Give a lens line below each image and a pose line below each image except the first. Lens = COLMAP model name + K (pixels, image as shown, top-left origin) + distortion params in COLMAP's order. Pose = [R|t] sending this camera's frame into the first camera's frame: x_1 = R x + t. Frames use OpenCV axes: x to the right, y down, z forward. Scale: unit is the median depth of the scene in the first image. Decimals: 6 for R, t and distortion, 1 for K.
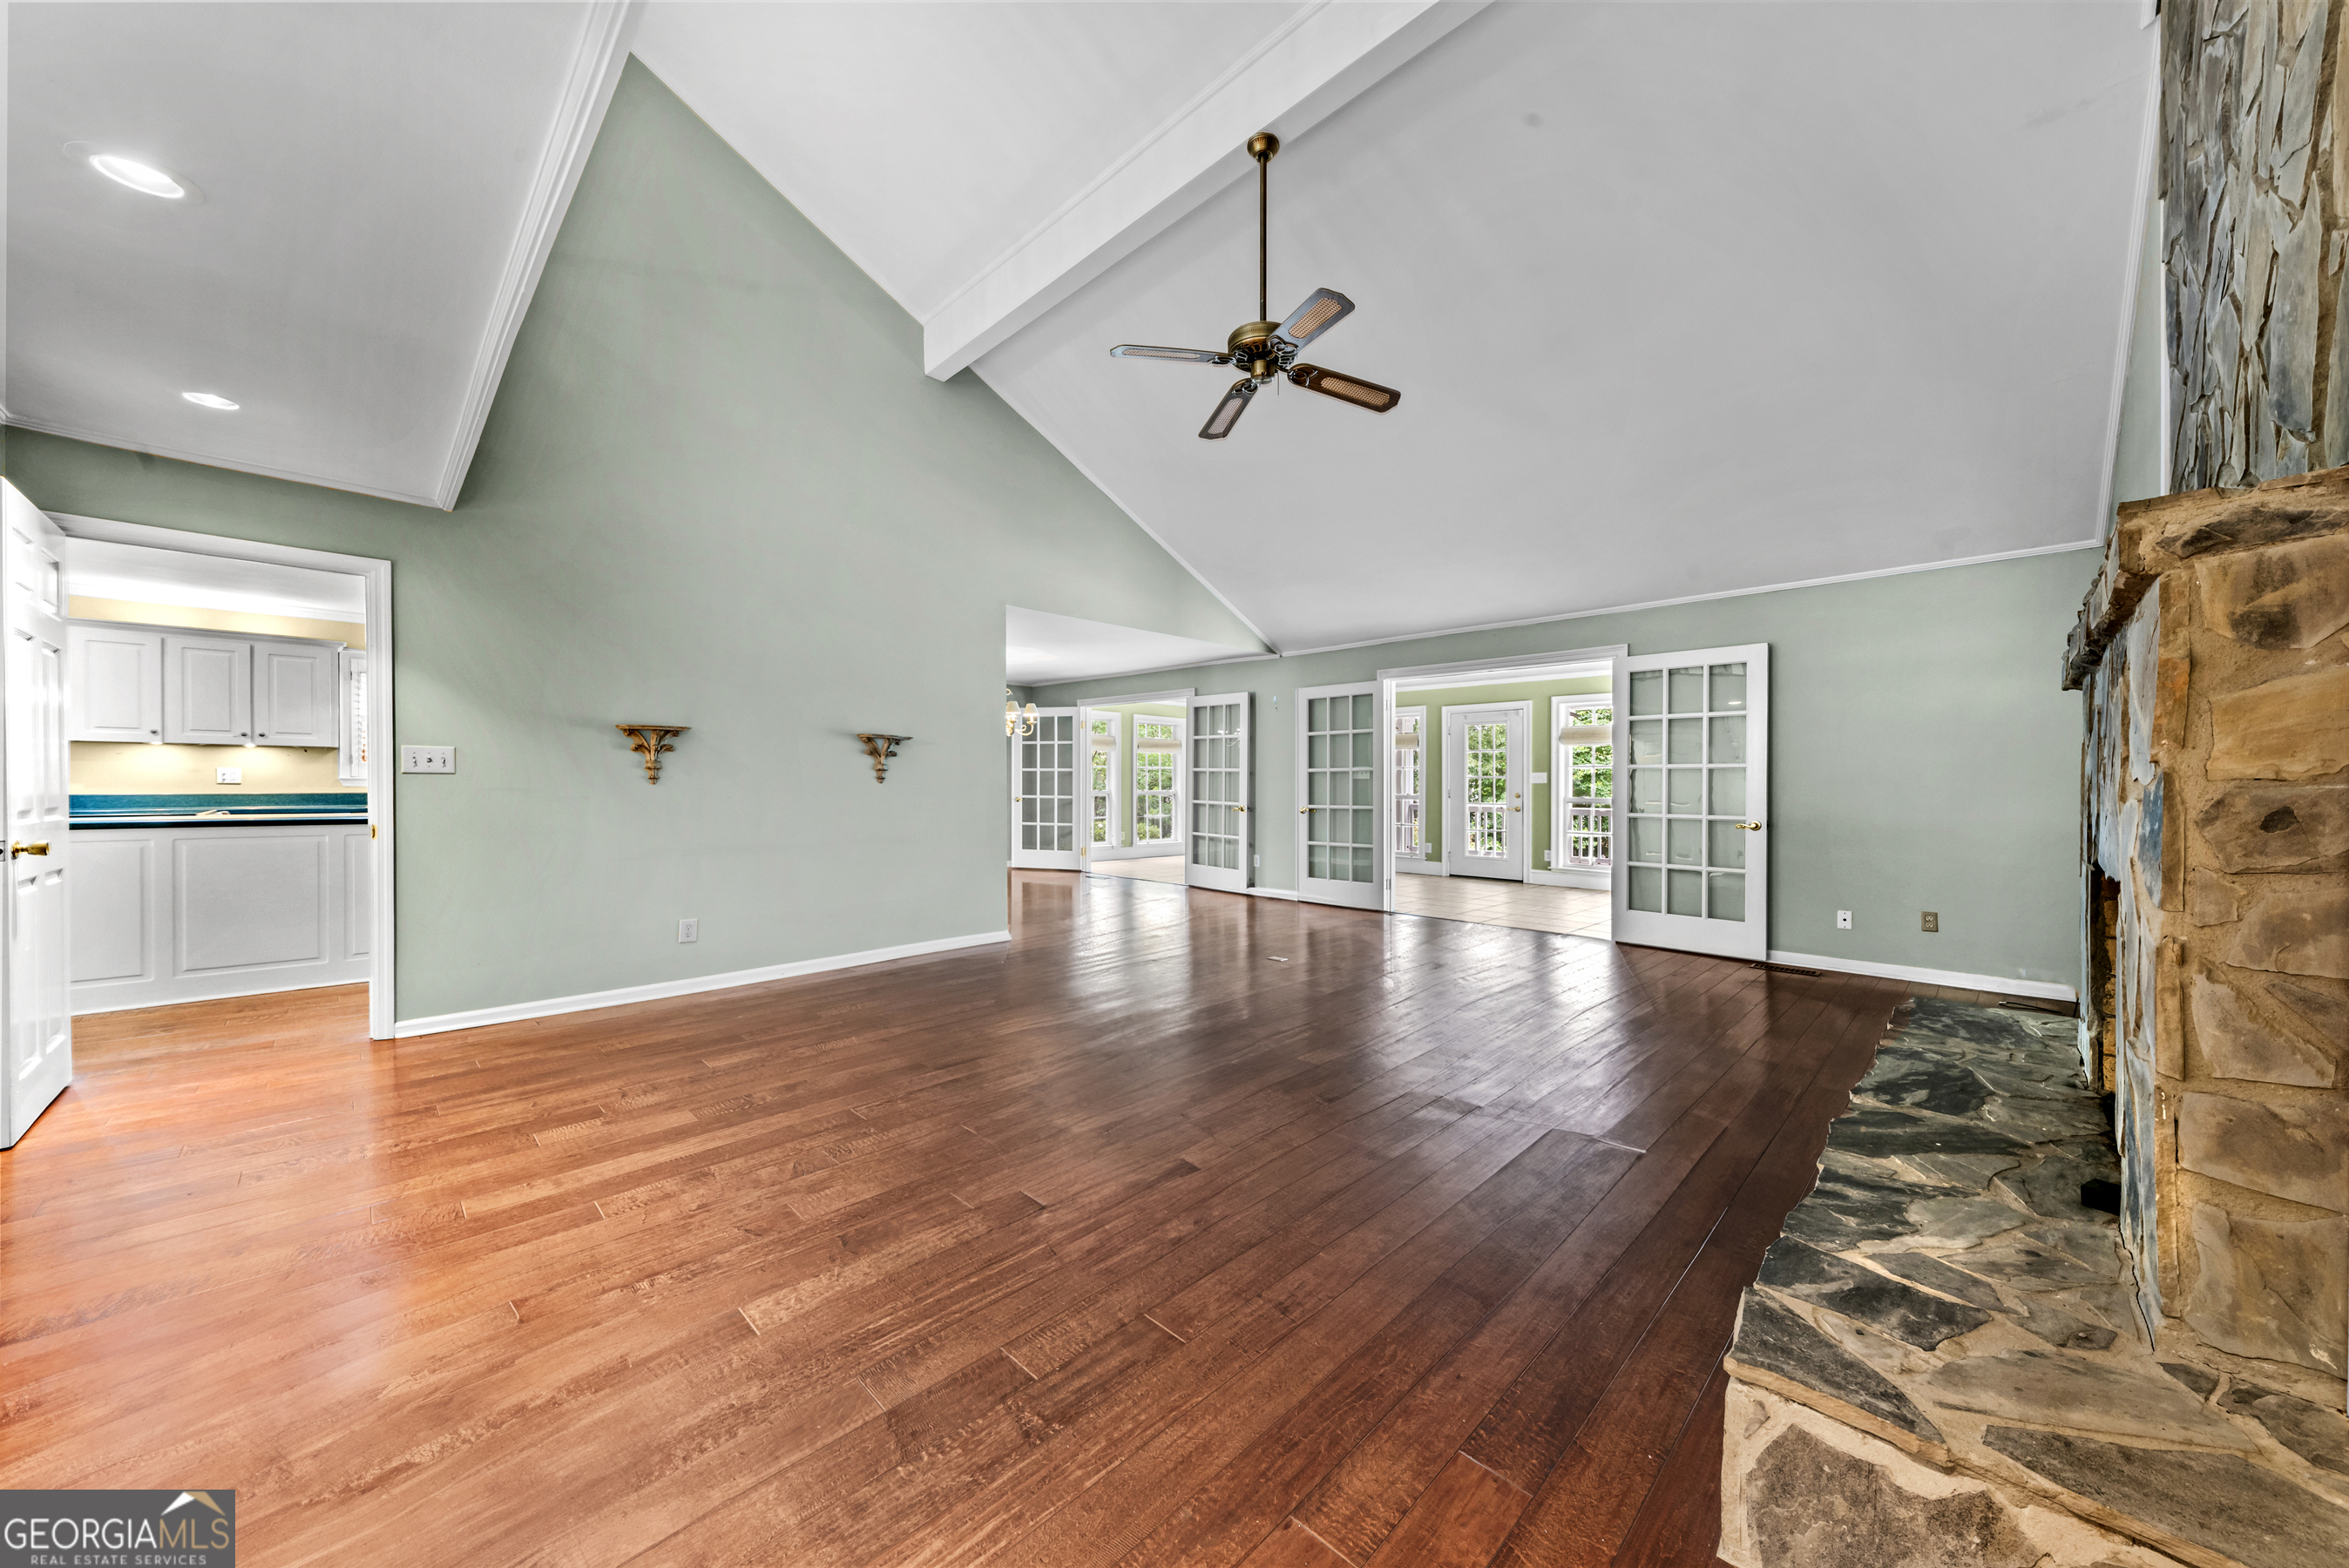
lens RADIAL K [[816.0, 0, 1257.3], [0, 816.0, 795.7], [0, 0, 1]] dist [0.006754, -0.003016]
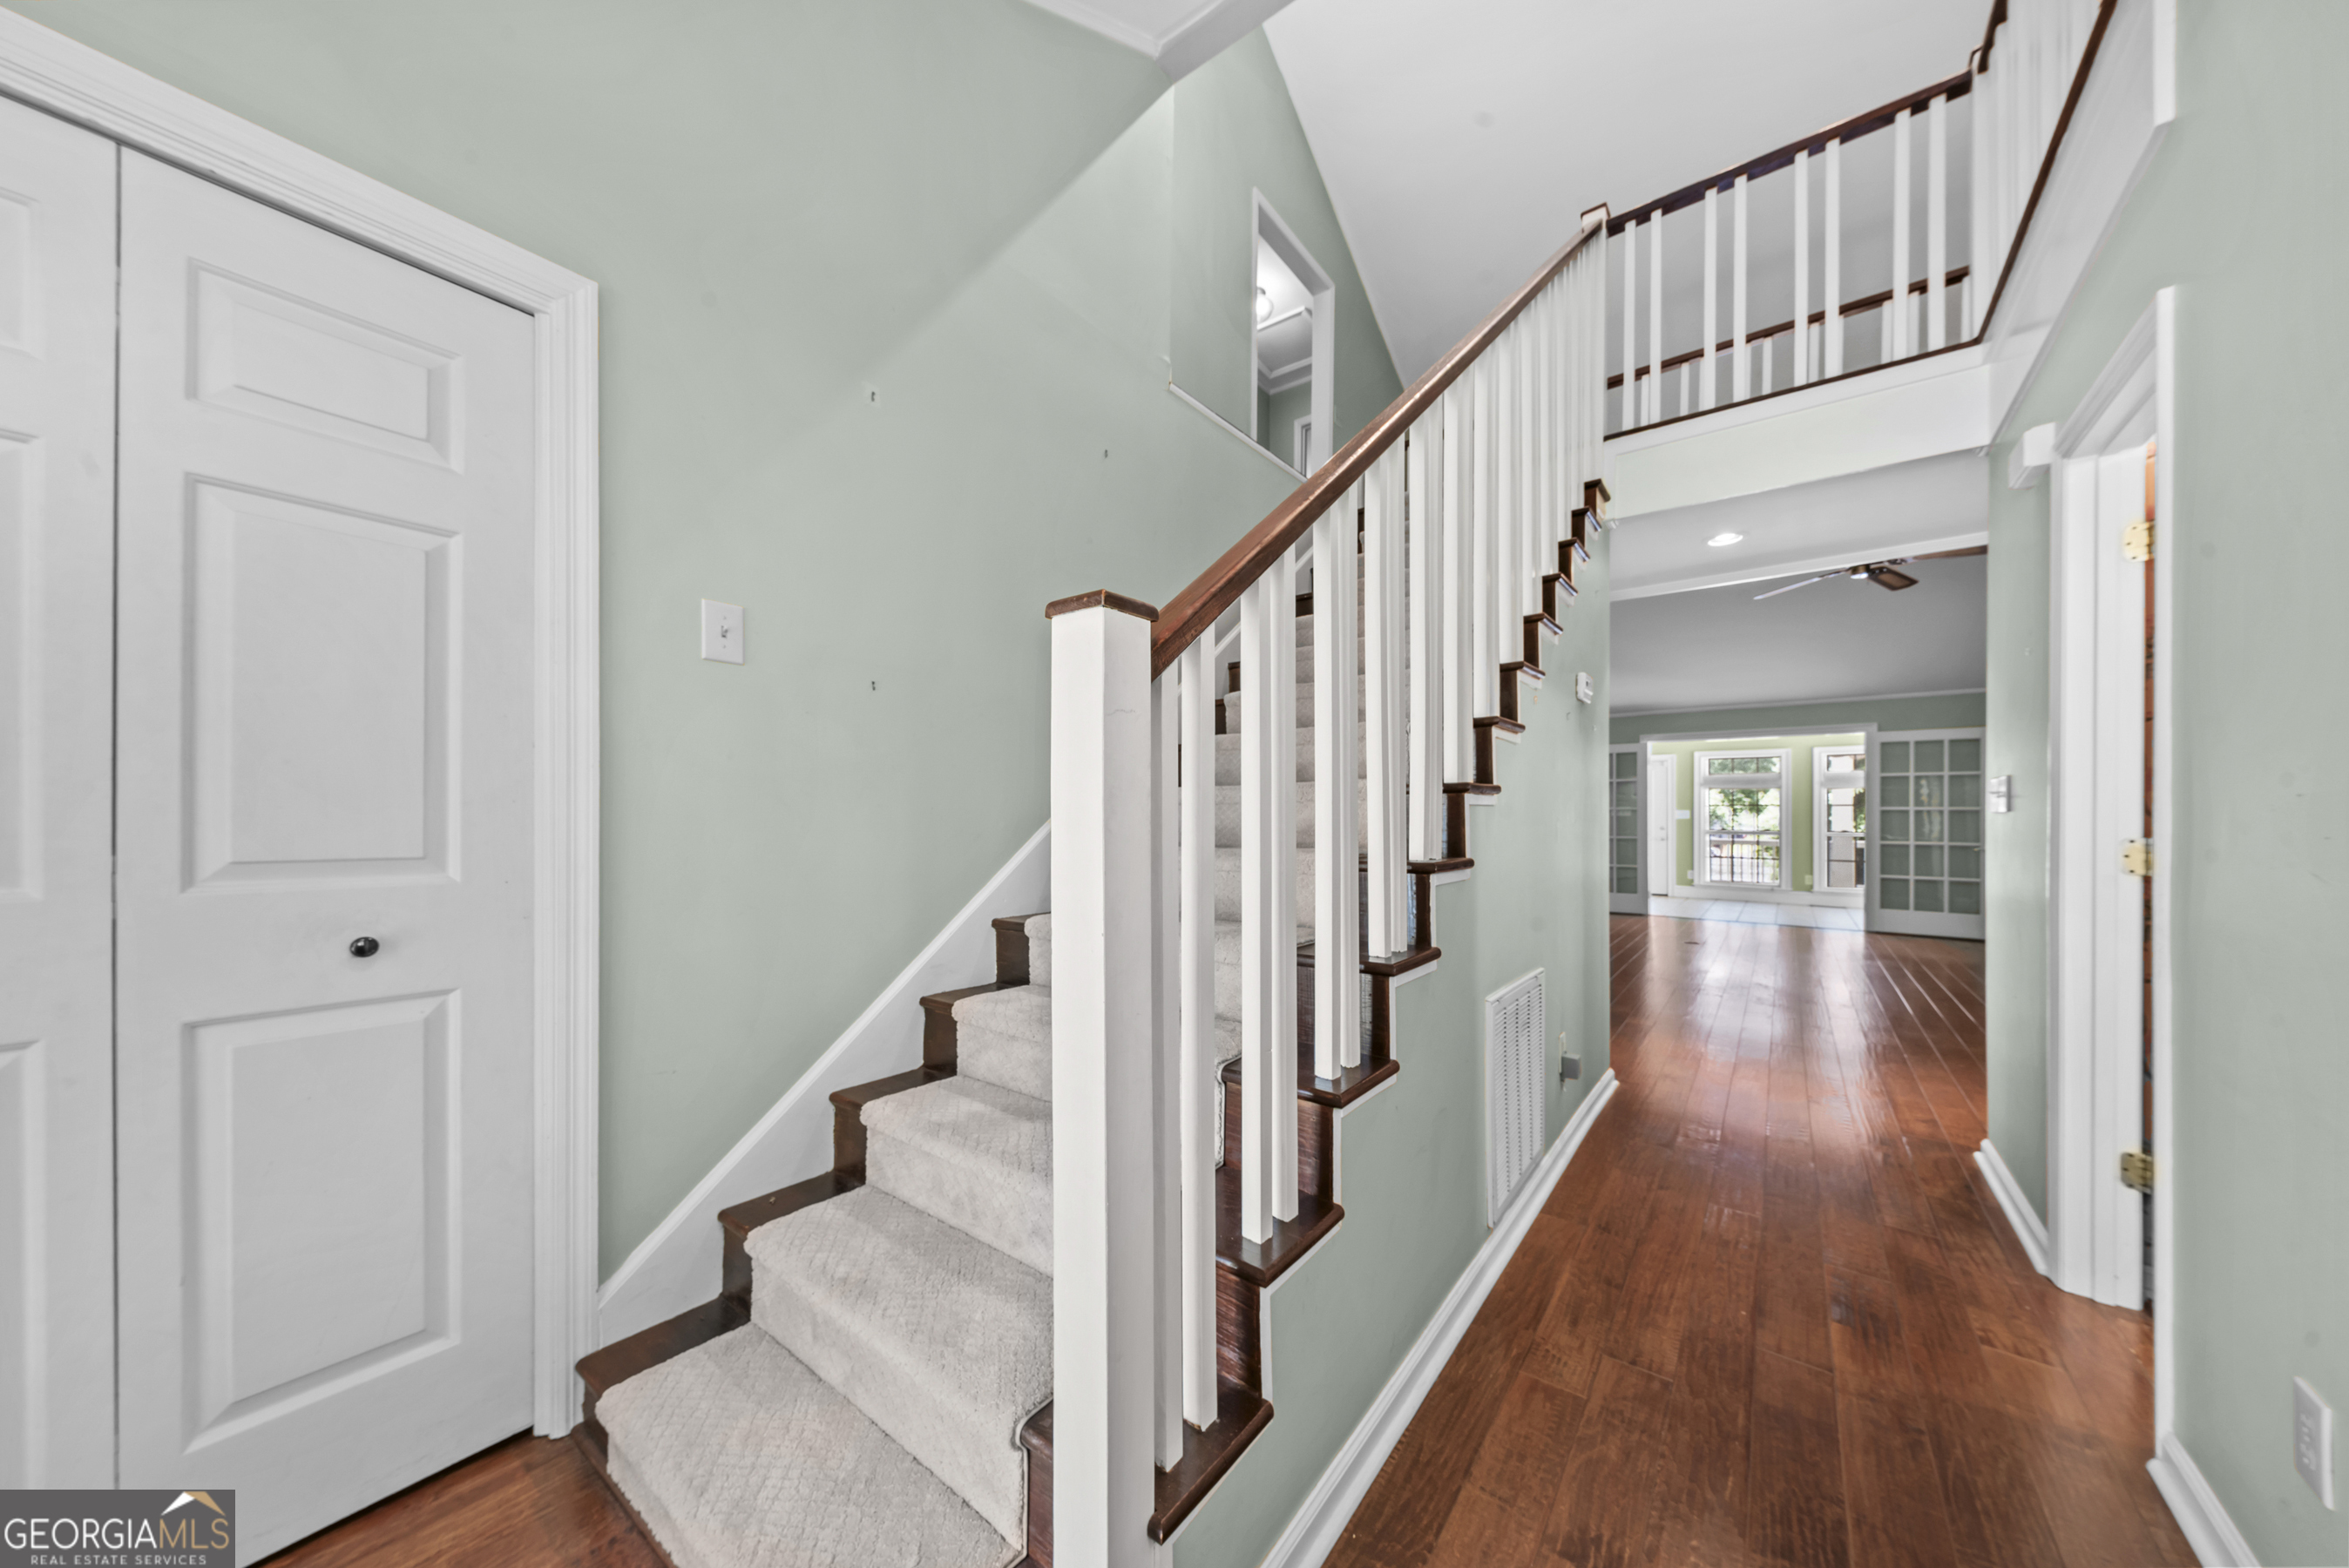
lens RADIAL K [[816.0, 0, 1127.3], [0, 816.0, 805.3], [0, 0, 1]] dist [0.006754, -0.003016]
pose [[0.999067, -0.001881, 0.043146, -1.067376], [0.003155, 0.999561, -0.029475, -0.001419], [-0.043072, 0.029584, 0.998634, -0.444314]]
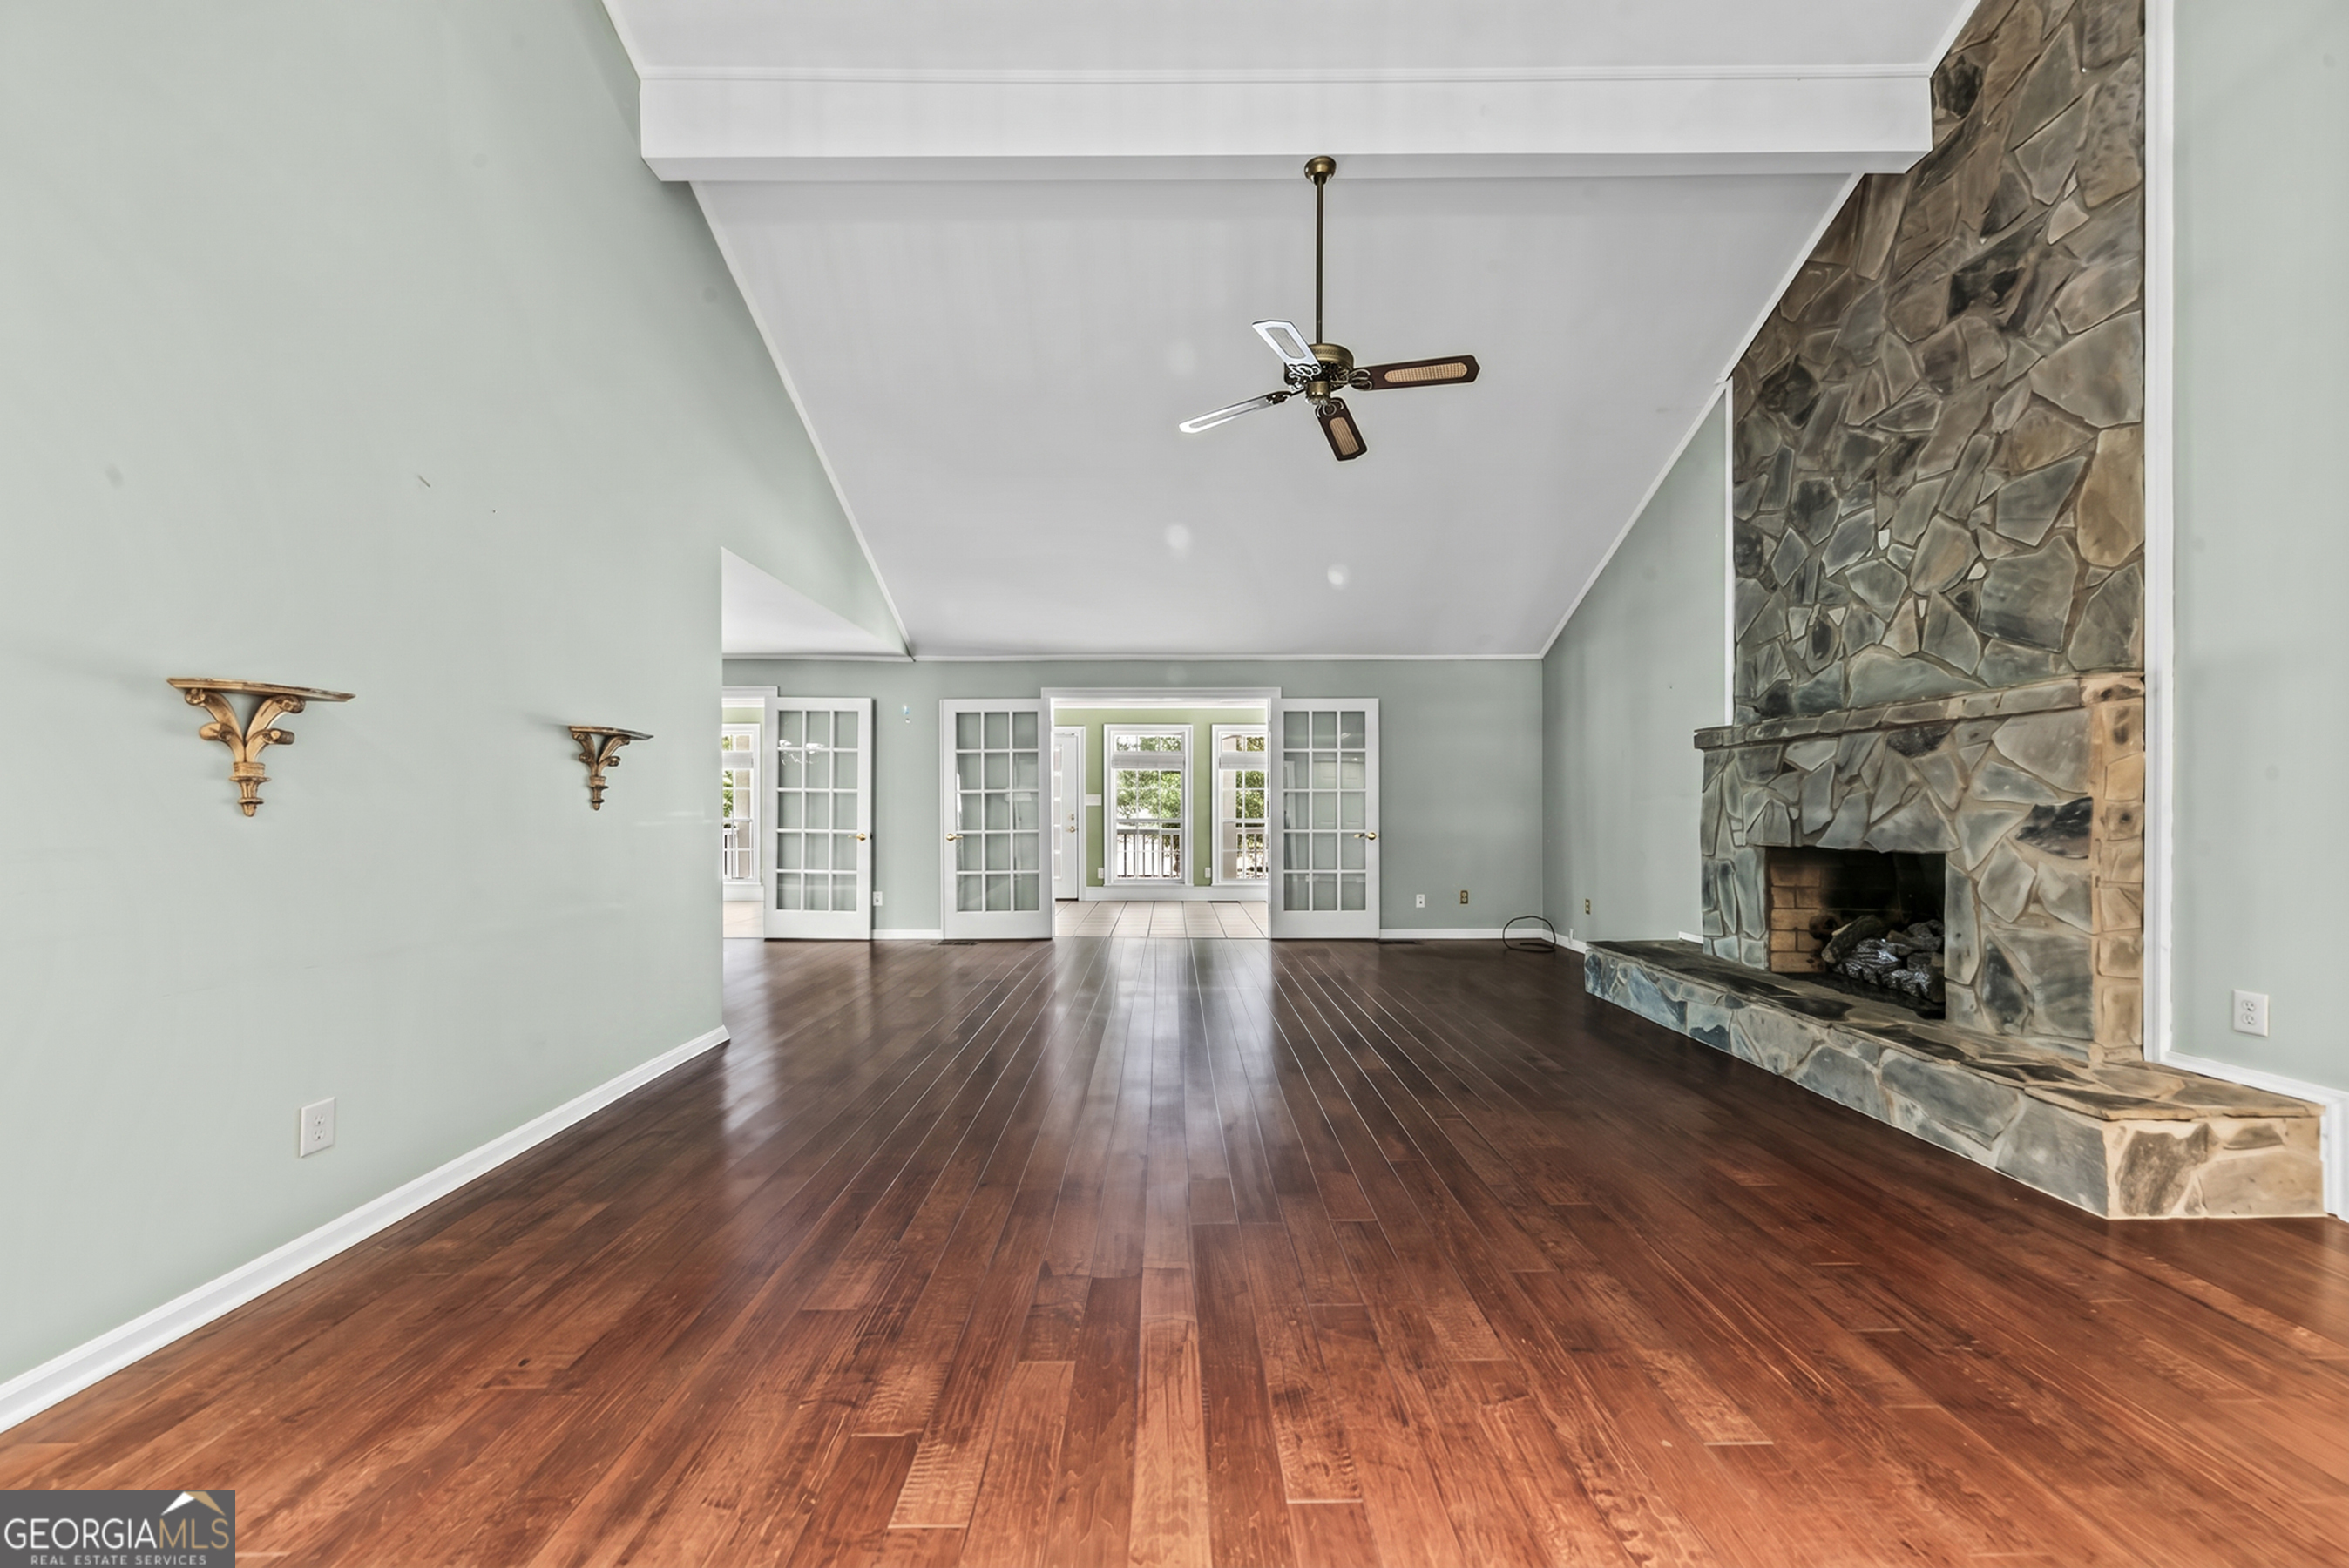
lens RADIAL K [[816.0, 0, 1192.8], [0, 816.0, 815.7], [0, 0, 1]] dist [0.006754, -0.003016]
pose [[0.731807, -0.013826, 0.681371, -0.522700], [0.015669, 0.999871, 0.003460, -0.005691], [-0.681331, 0.008144, 0.731930, 0.248806]]
